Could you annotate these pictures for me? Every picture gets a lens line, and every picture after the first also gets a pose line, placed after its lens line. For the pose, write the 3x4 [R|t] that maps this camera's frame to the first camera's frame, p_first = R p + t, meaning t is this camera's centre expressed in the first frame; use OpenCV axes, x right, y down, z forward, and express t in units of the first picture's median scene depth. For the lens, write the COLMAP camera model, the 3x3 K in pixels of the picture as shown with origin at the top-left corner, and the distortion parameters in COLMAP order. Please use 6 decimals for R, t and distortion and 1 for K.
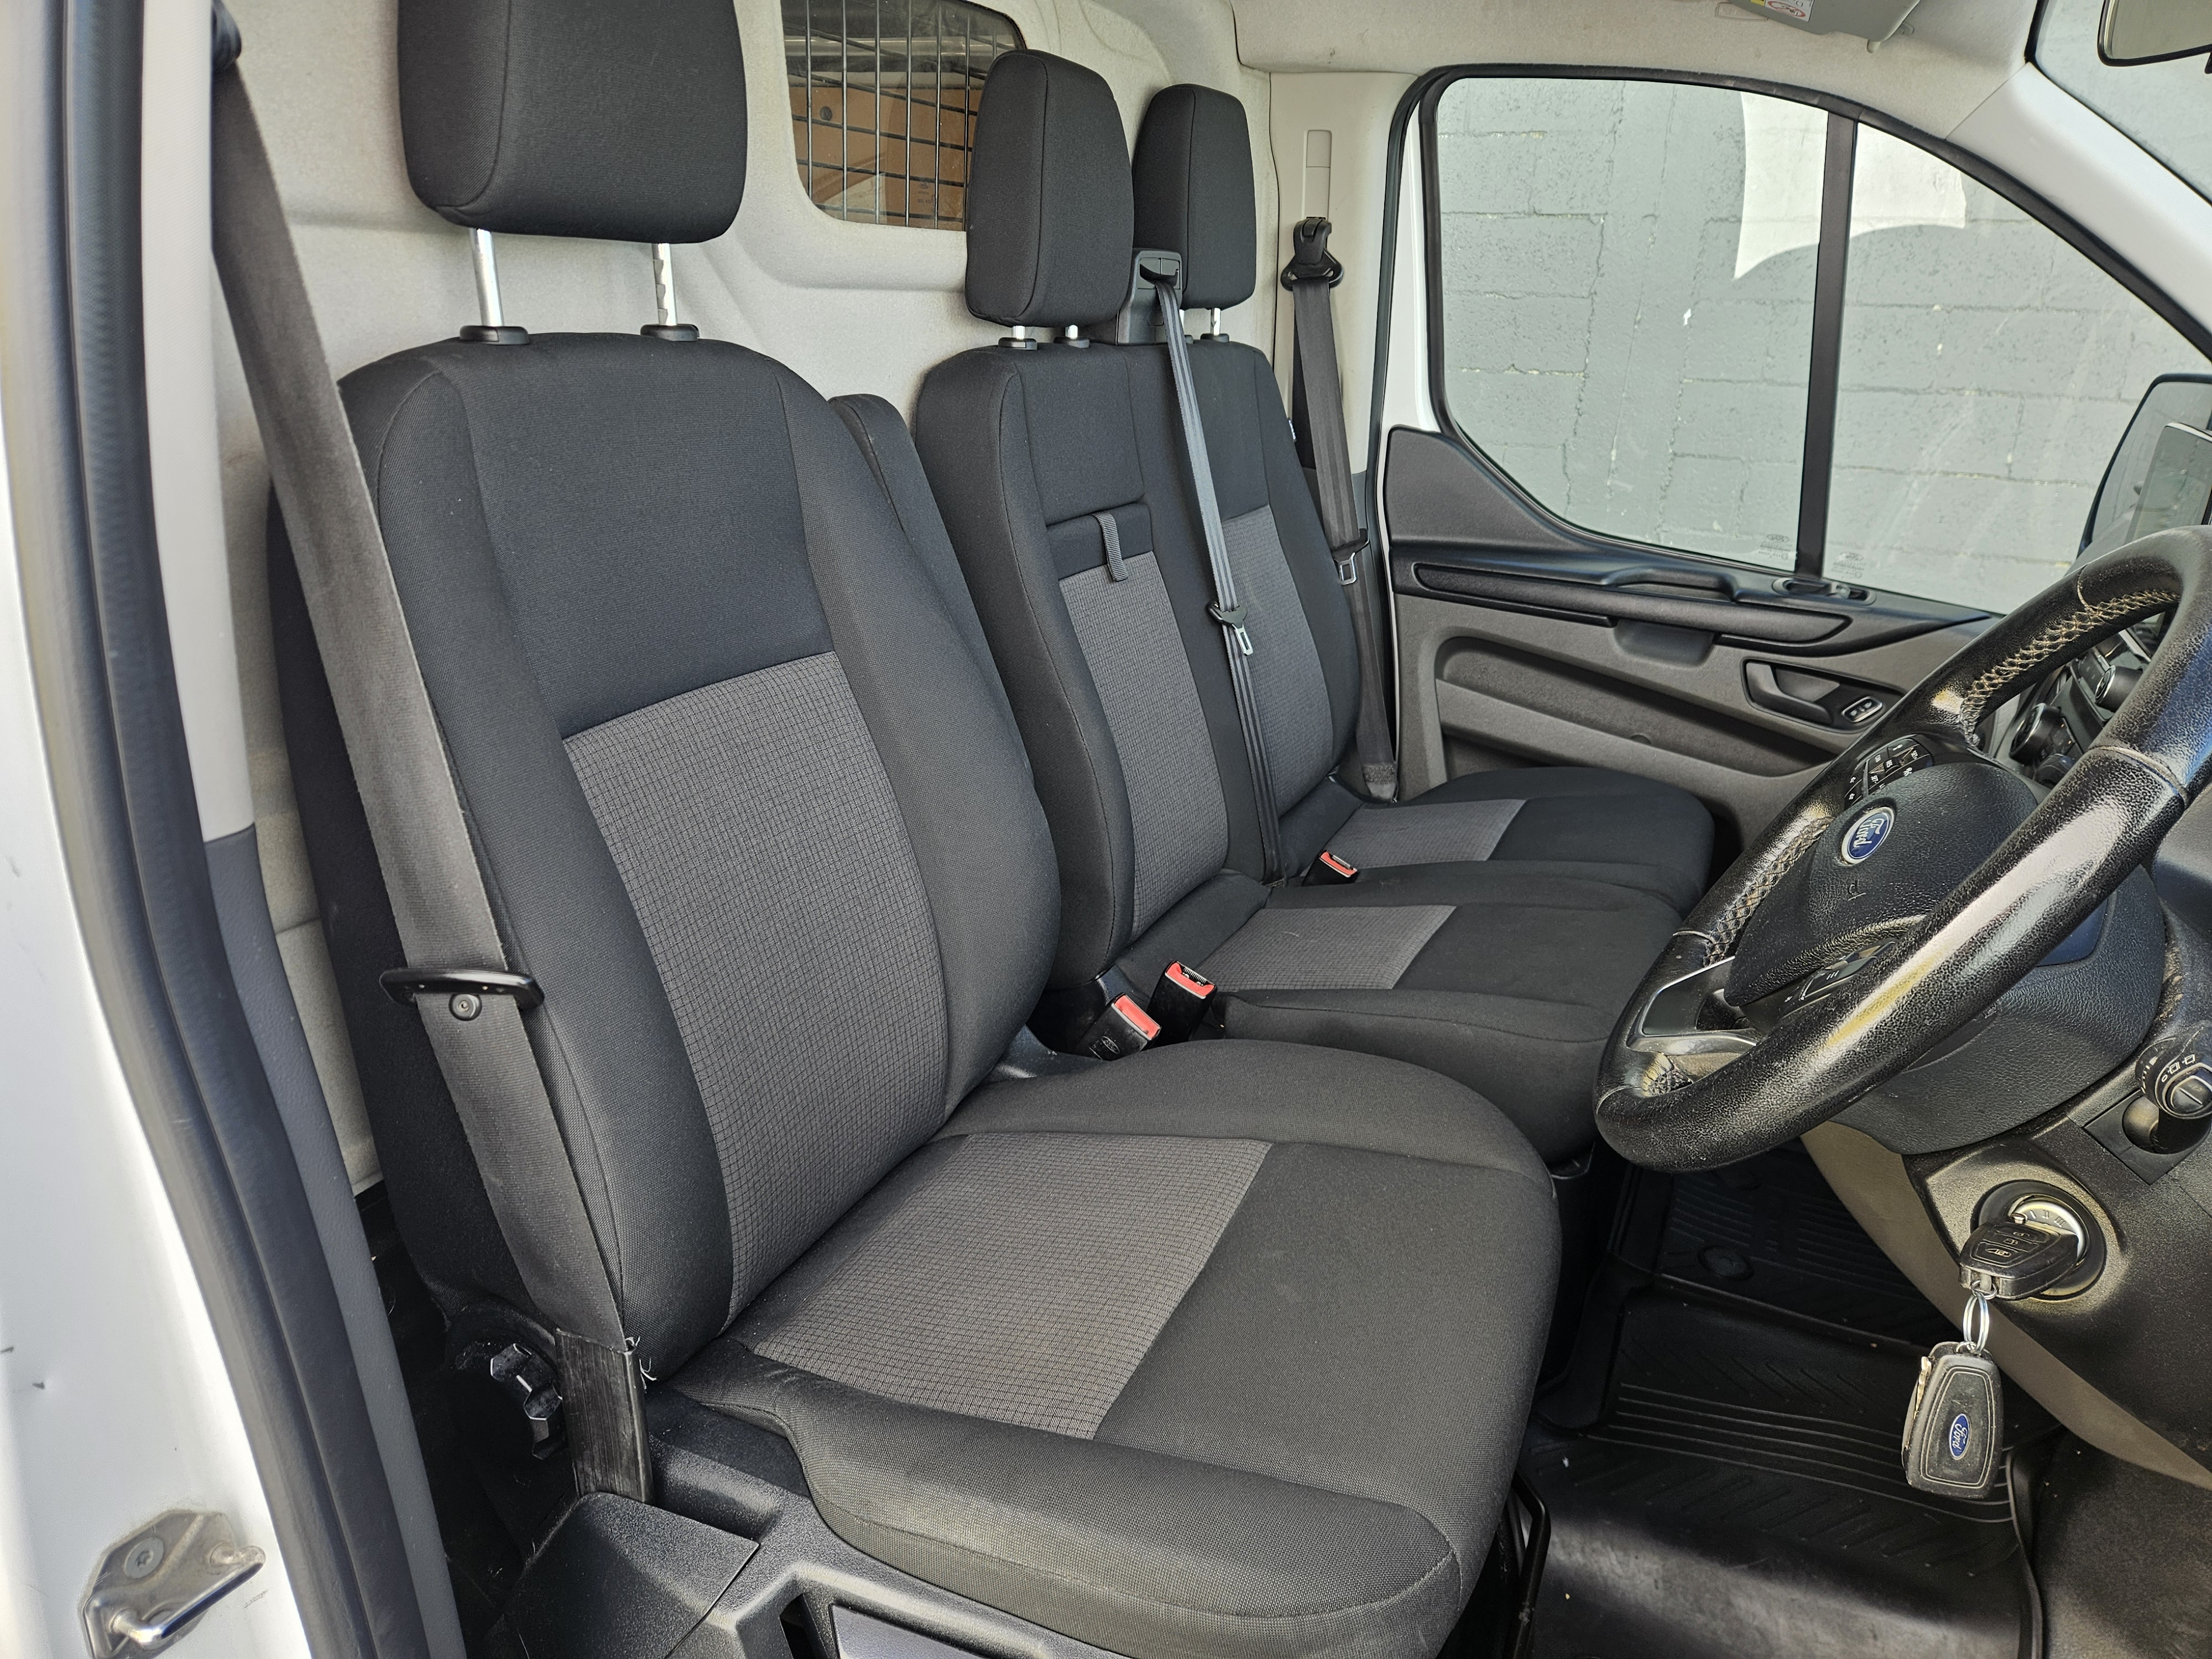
lens RADIAL K [[1464.3, 0, 1107.6], [0, 1464.3, 829.8], [0, 0, 1]] dist [0.022907, -0.000021]
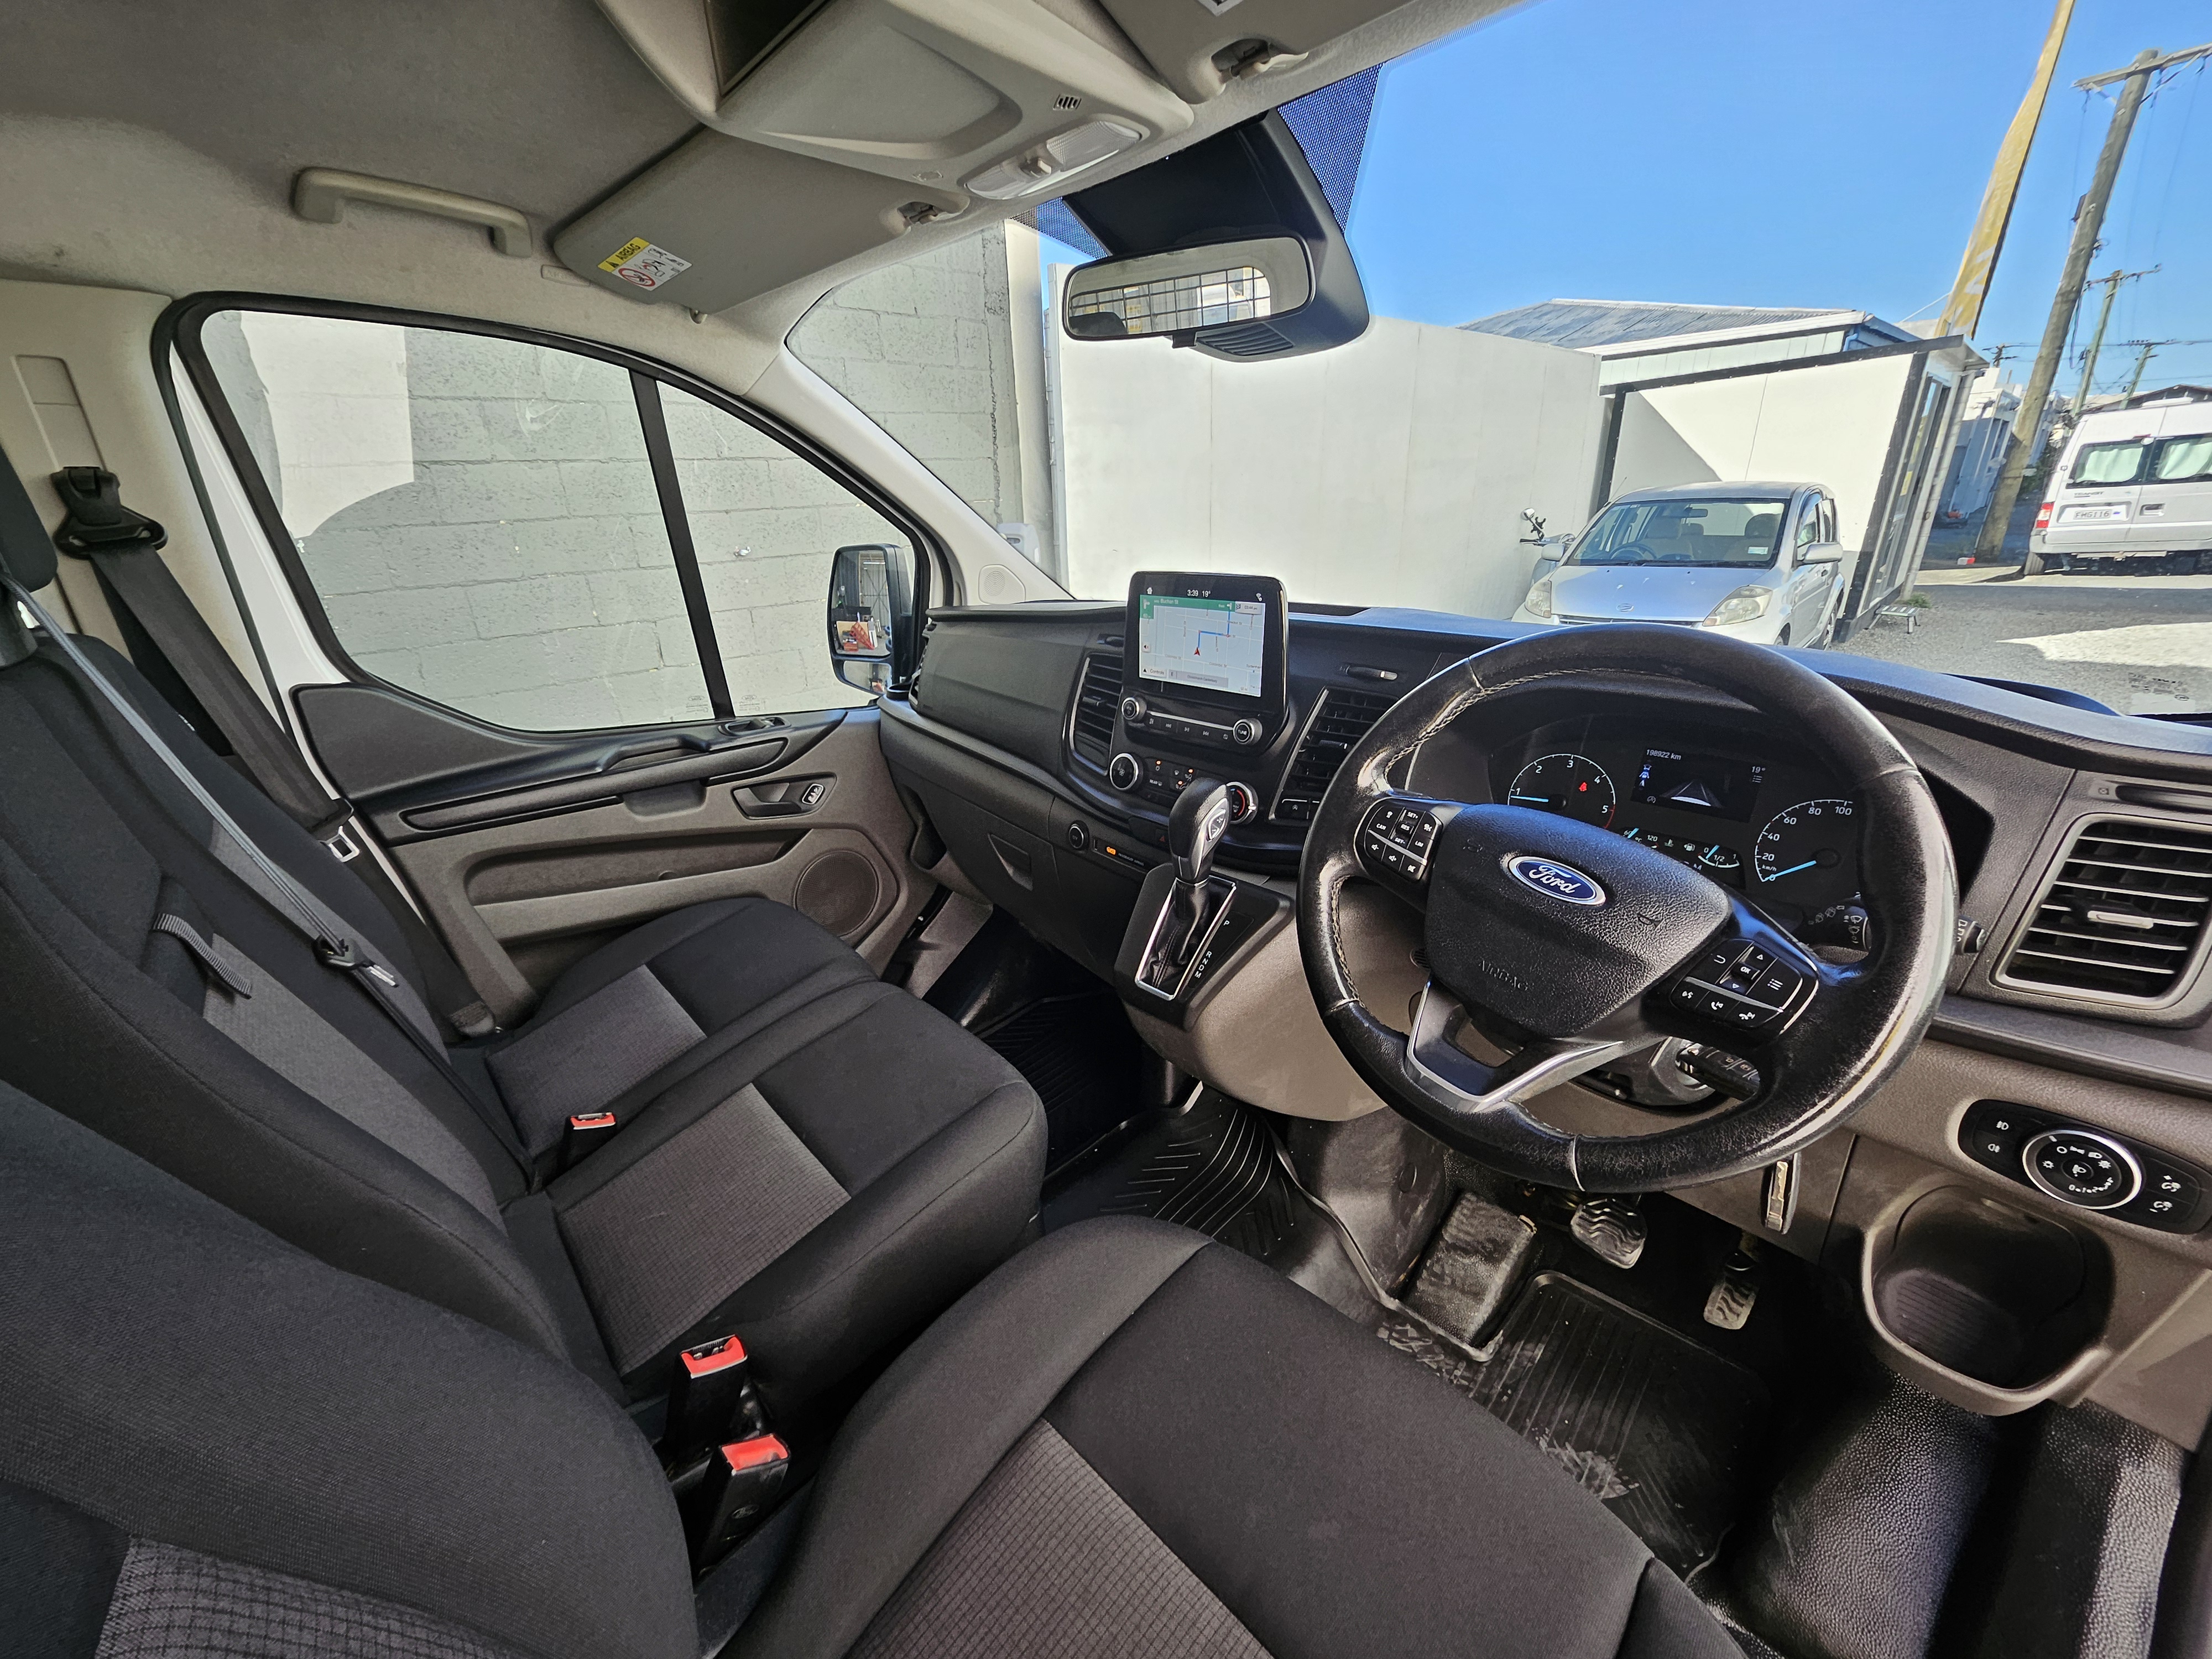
lens RADIAL K [[890.4, 0, 1109.2], [0, 890.4, 829.6], [0, 0, 1]] dist [0.002259, 0.000132]
pose [[0.395544, -0.377502, 0.837279, -0.112984], [0.377364, 0.897921, 0.226571, -0.134538], [-0.837342, 0.226340, 0.497623, 0.324785]]
